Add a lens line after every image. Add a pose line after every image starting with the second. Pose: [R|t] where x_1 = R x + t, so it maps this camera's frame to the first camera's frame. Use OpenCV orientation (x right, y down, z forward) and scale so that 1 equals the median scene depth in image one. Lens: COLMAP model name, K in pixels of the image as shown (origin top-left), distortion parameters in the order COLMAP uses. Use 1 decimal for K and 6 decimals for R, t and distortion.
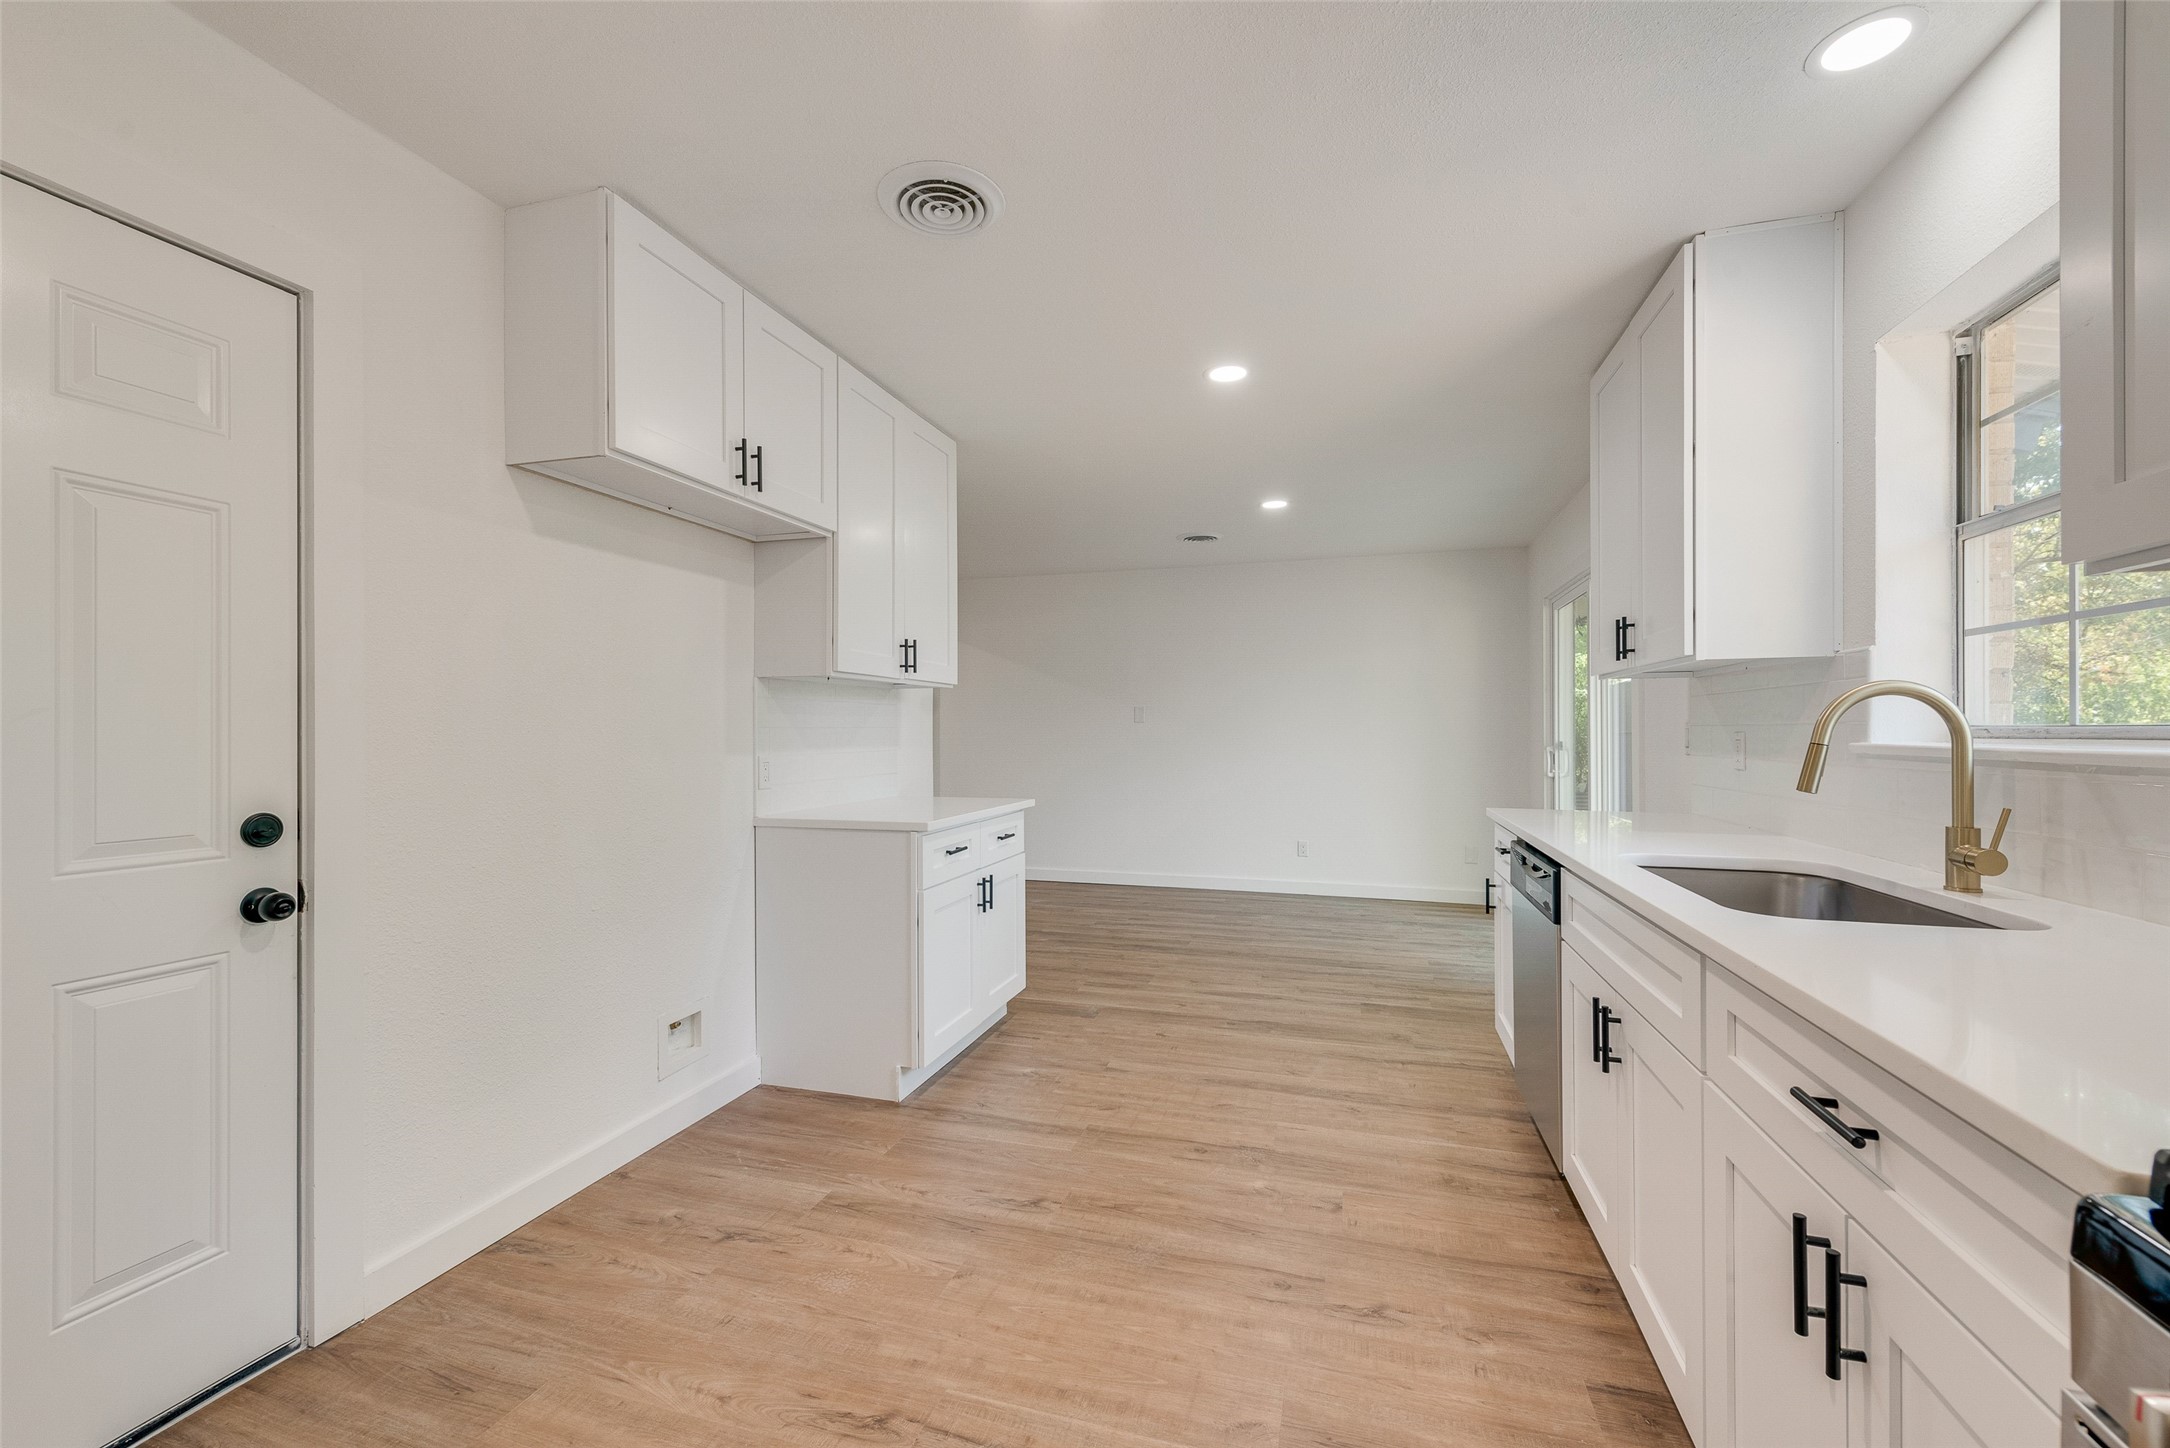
lens RADIAL K [[857.4, 0, 1090.1], [0, 857.4, 736.8], [0, 0, 1]] dist [0.015388, -0.004745]
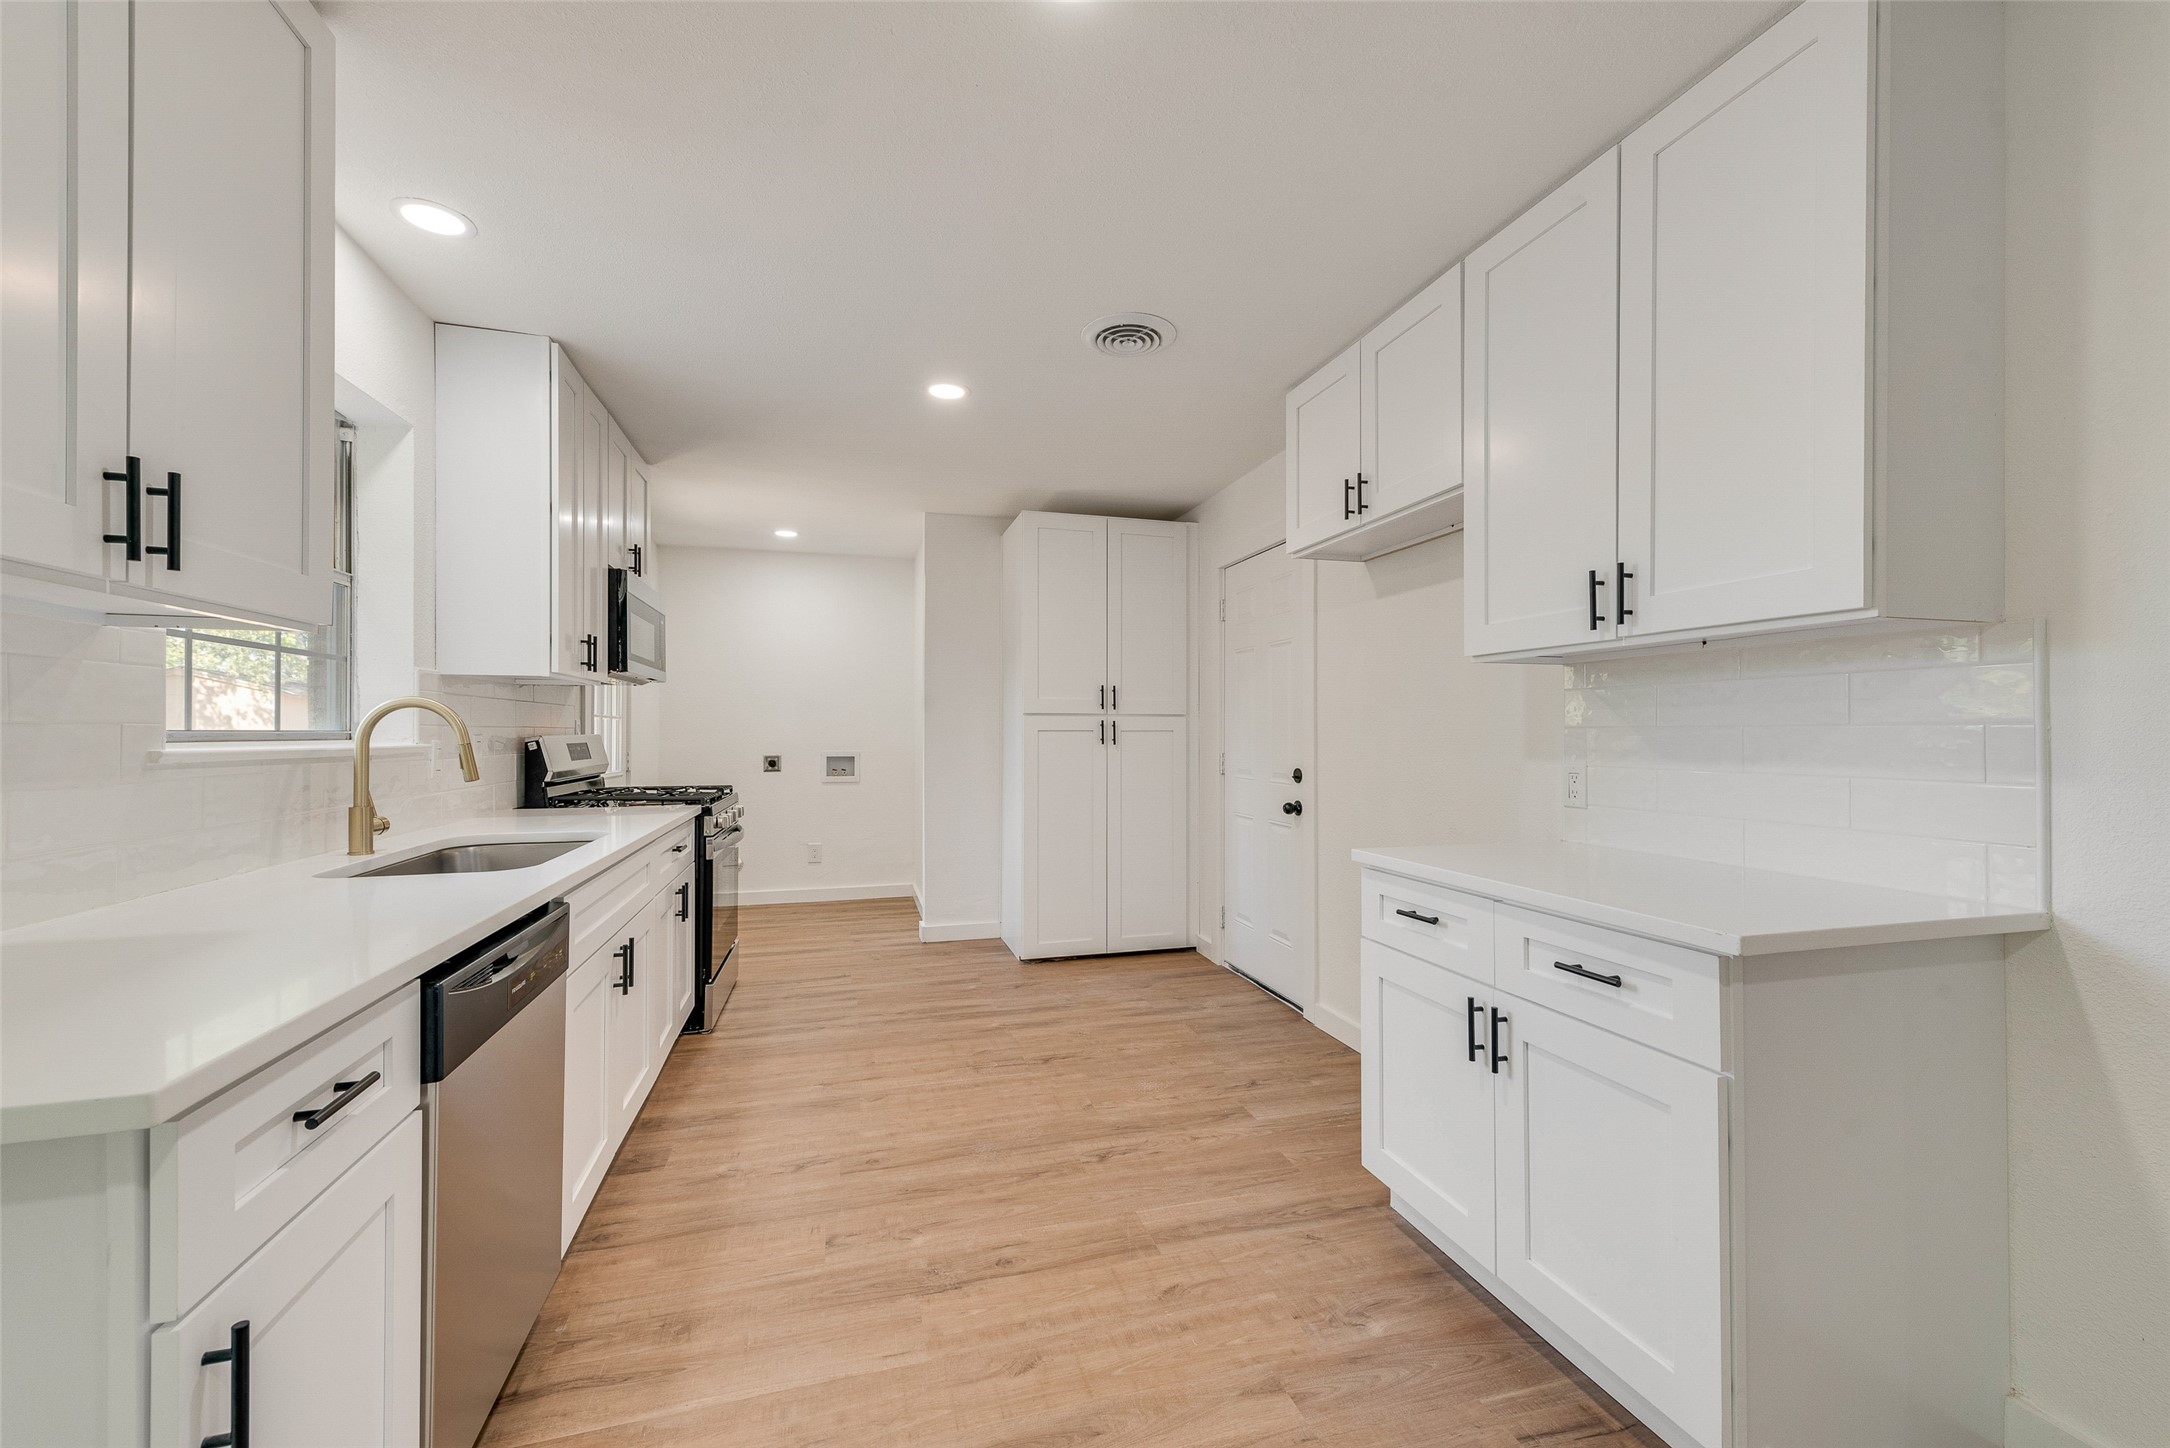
lens RADIAL K [[857.4, 0, 1082.2], [0, 857.4, 726.0], [0, 0, 1]] dist [0.015388, -0.004745]
pose [[-0.839964, -0.001171, -0.542641, 0.499240], [-0.000154, 0.999998, -0.001919, -0.012921], [0.542643, -0.001528, -0.839962, 1.705011]]
